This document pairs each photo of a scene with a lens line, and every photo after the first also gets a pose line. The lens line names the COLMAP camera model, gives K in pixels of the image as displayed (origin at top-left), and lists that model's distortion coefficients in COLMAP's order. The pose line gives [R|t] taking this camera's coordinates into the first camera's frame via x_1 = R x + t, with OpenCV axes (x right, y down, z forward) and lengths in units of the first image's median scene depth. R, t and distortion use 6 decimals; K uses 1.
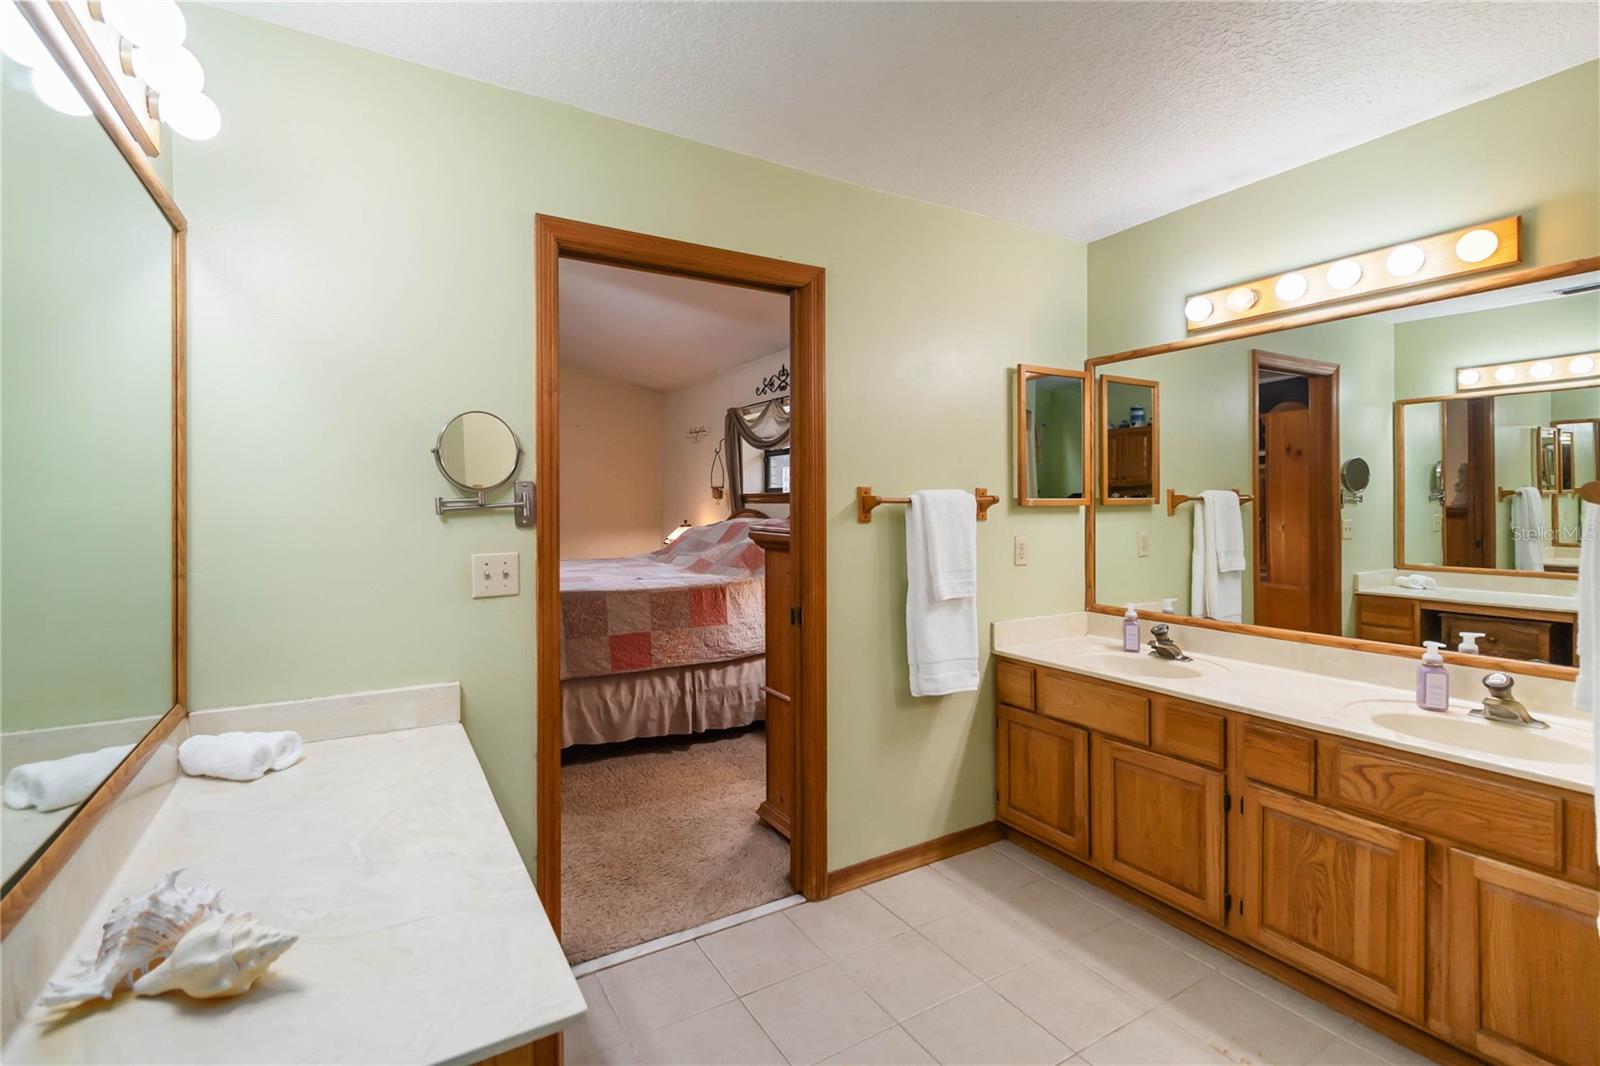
lens RADIAL K [[742.1, 0, 806.6], [0, 742.1, 505.2], [0, 0, 1]] dist [-0.000625, -0.000327]
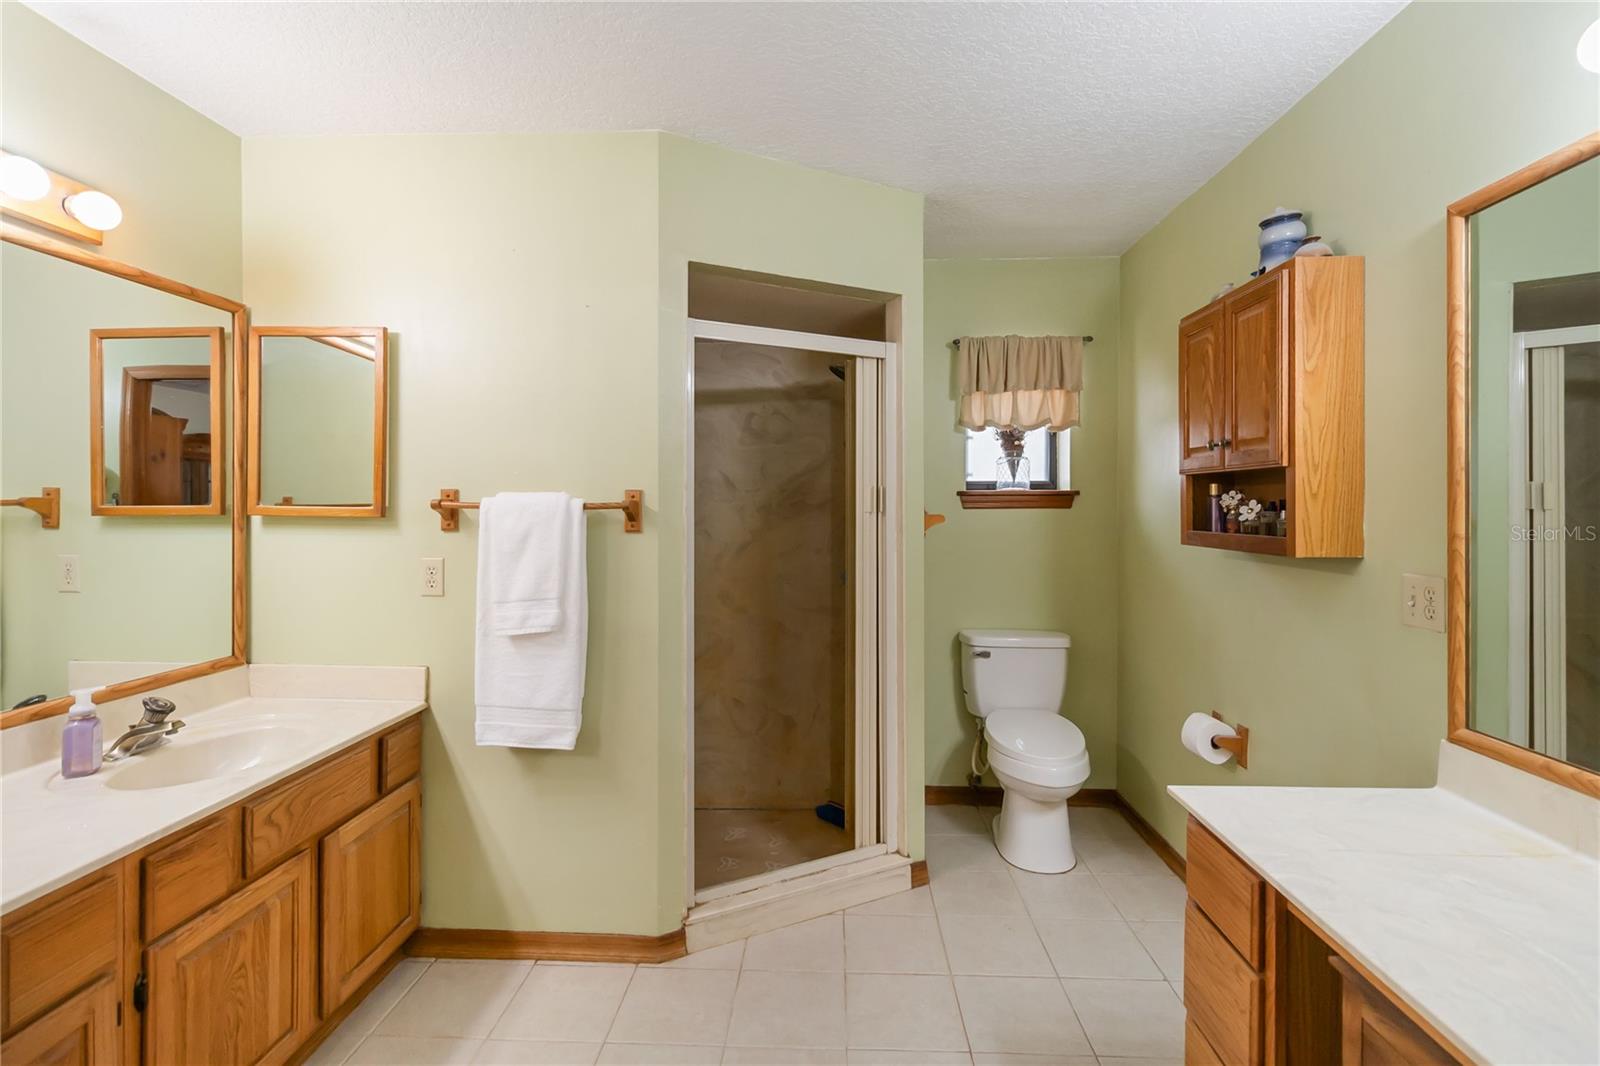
lens RADIAL K [[742.1, 0, 799.3], [0, 742.1, 518.0], [0, 0, 1]] dist [-0.000625, -0.000327]
pose [[-0.834575, -0.004942, 0.550872, -0.162969], [-0.000303, 0.999964, 0.008510, -0.002413], [-0.550894, 0.006935, -0.834547, 0.896822]]
